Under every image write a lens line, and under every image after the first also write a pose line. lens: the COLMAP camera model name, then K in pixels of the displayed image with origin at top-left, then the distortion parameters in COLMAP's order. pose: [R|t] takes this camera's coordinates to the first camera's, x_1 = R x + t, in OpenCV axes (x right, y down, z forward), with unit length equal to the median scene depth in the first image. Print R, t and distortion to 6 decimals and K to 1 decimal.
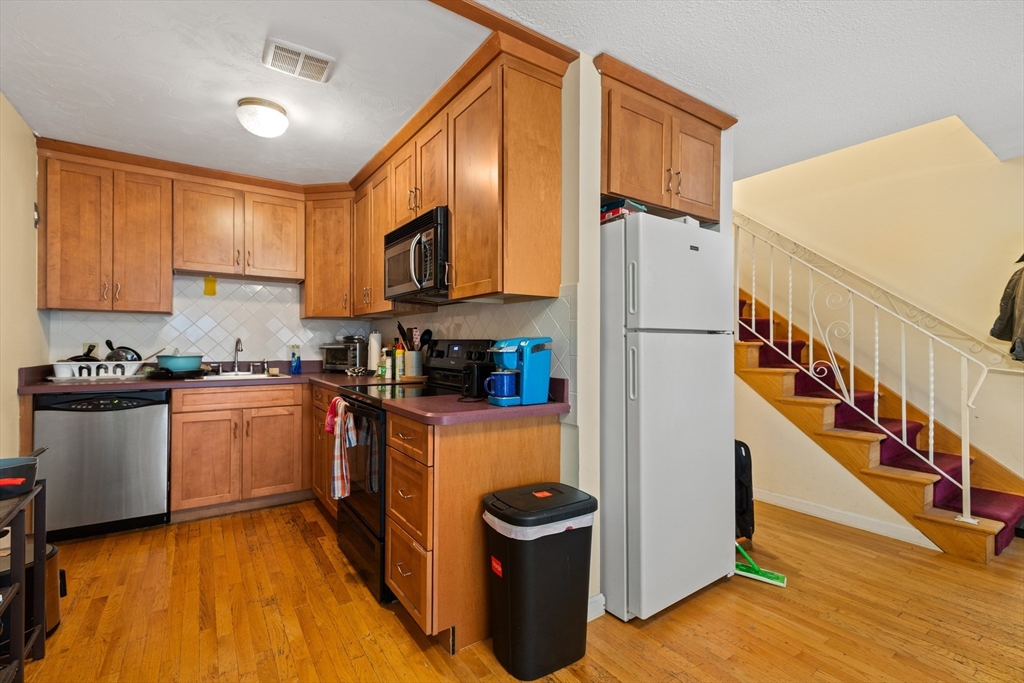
lens RADIAL K [[460.4, 0, 512.0], [0, 460.4, 344.5], [0, 0, 1]] dist [0.003101, 0.000829]
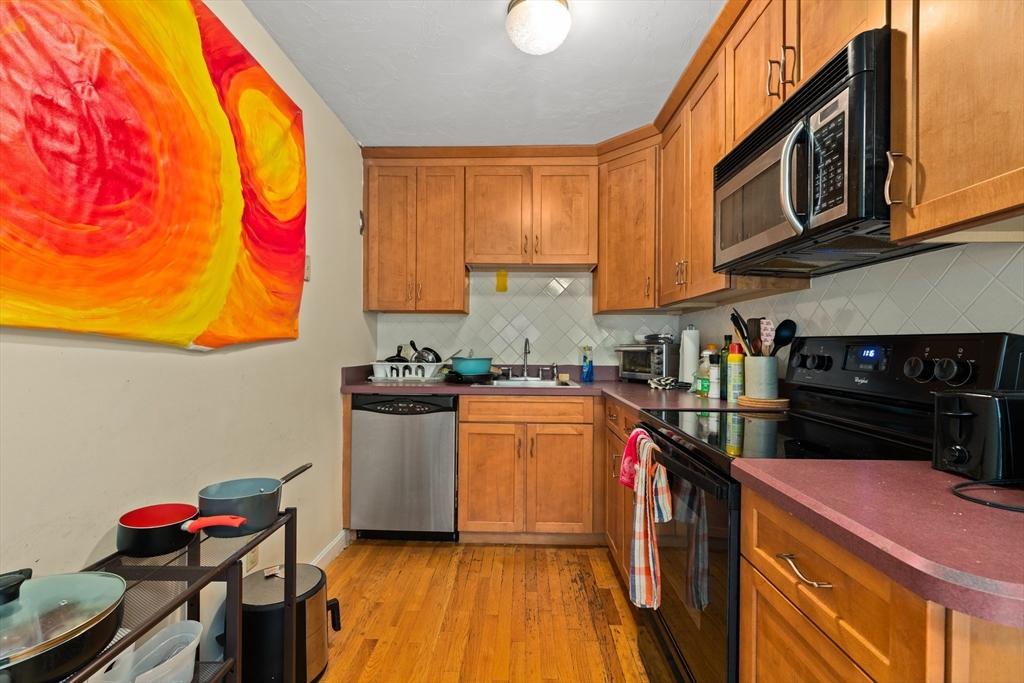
lens RADIAL K [[460.4, 0, 511.9], [0, 460.4, 346.5], [0, 0, 1]] dist [0.003101, 0.000829]
pose [[0.811764, 0.002251, -0.583981, -0.128926], [-0.002516, 0.999997, 0.000357, 0.001946], [0.583980, 0.001179, 0.811767, 0.327472]]
